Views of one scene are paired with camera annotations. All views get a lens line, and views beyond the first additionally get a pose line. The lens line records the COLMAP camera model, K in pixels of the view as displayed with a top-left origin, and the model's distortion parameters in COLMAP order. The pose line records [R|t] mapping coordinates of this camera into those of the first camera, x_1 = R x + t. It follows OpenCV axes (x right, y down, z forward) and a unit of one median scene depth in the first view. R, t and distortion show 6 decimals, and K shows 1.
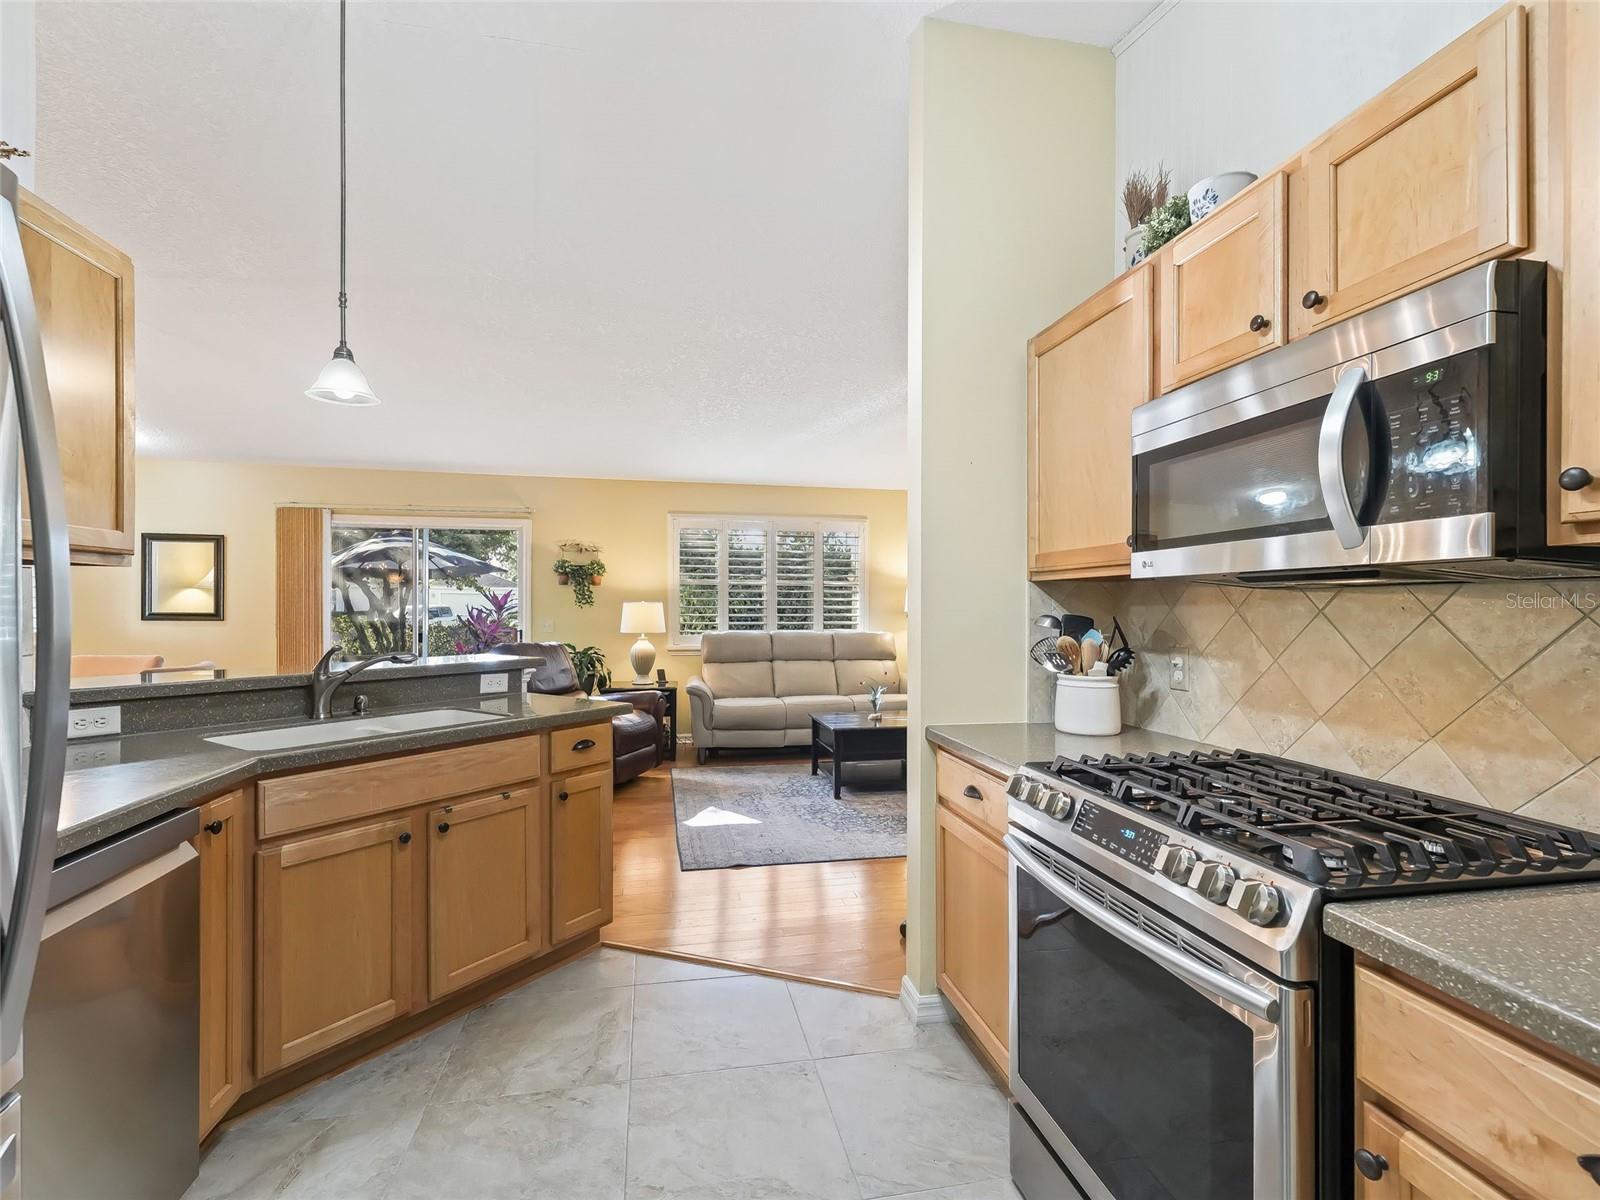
lens RADIAL K [[774.3, 0, 800.0], [0, 774.3, 600.0], [0, 0, 1]] dist [-0.000213, -0.000473]
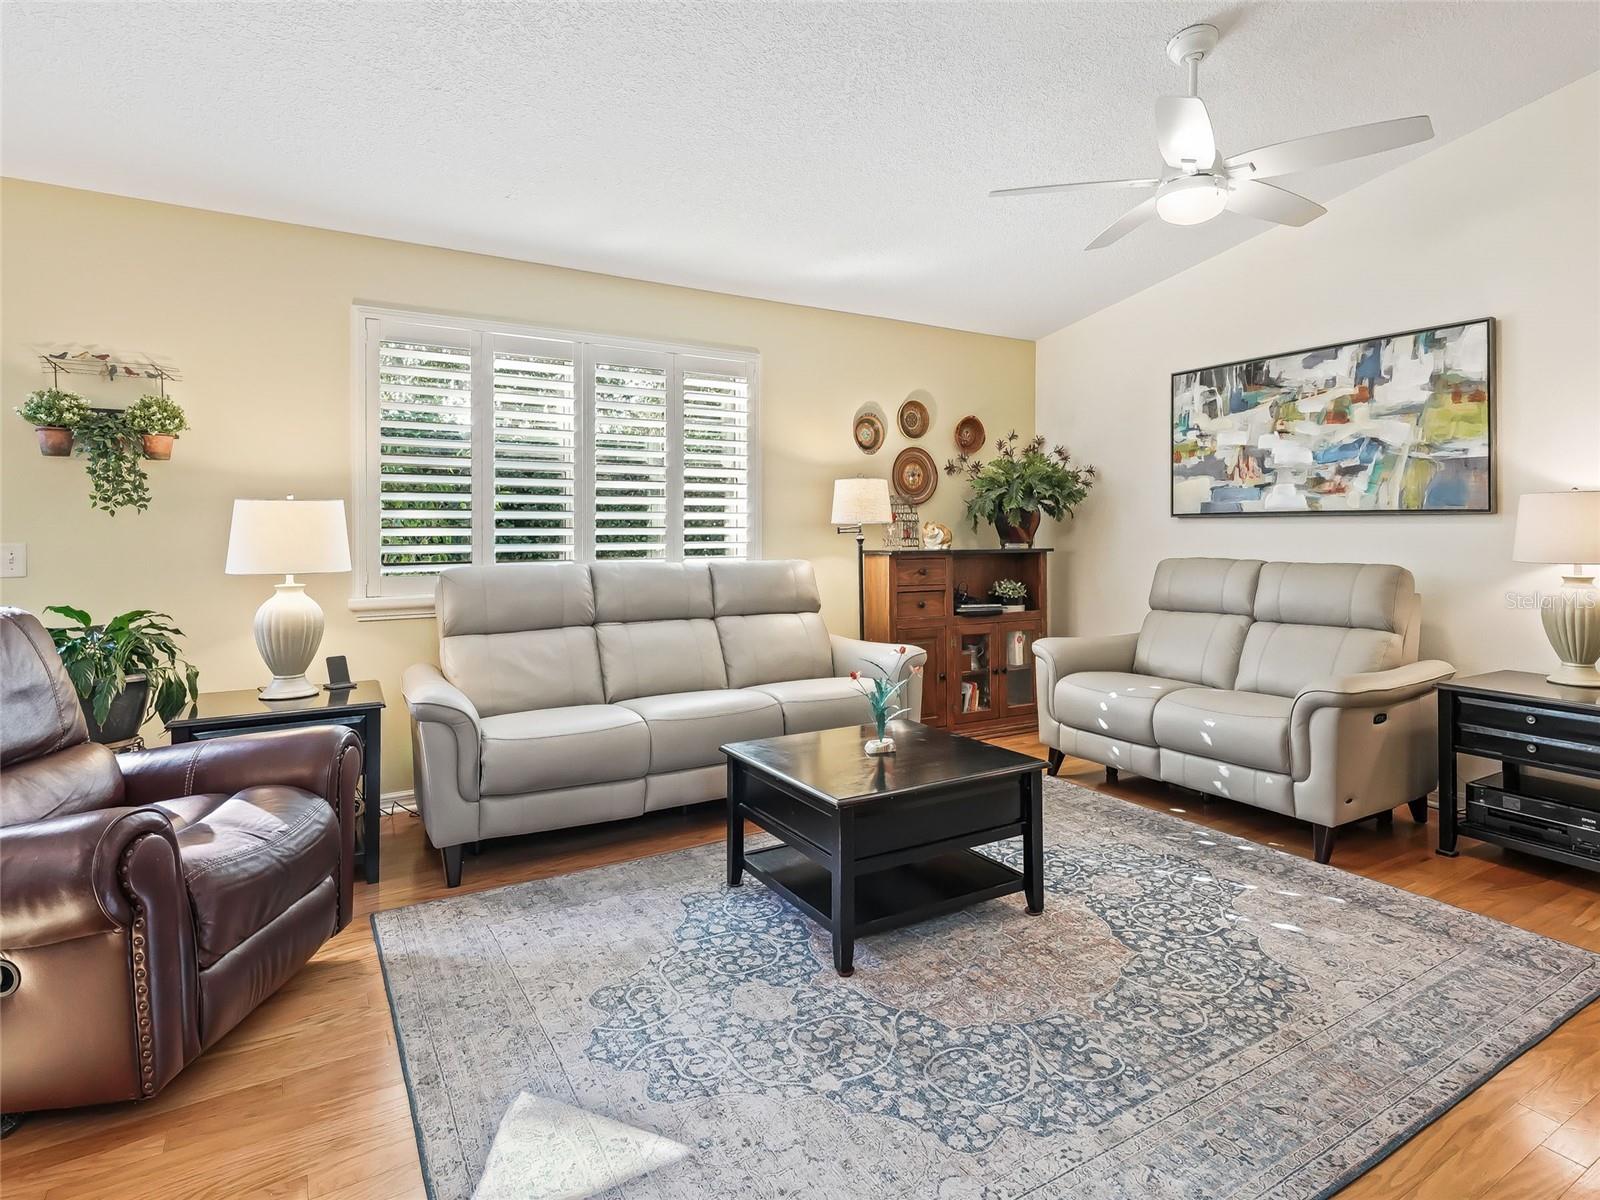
lens RADIAL K [[843.0, 0, 803.3], [0, 843.0, 513.7], [0, 0, 1]] dist [0.002533, -0.000093]
pose [[0.935754, 0.000881, 0.352653, -0.104677], [0.003178, 0.999935, -0.010933, 0.016223], [-0.352640, 0.011351, 0.935690, 0.478750]]
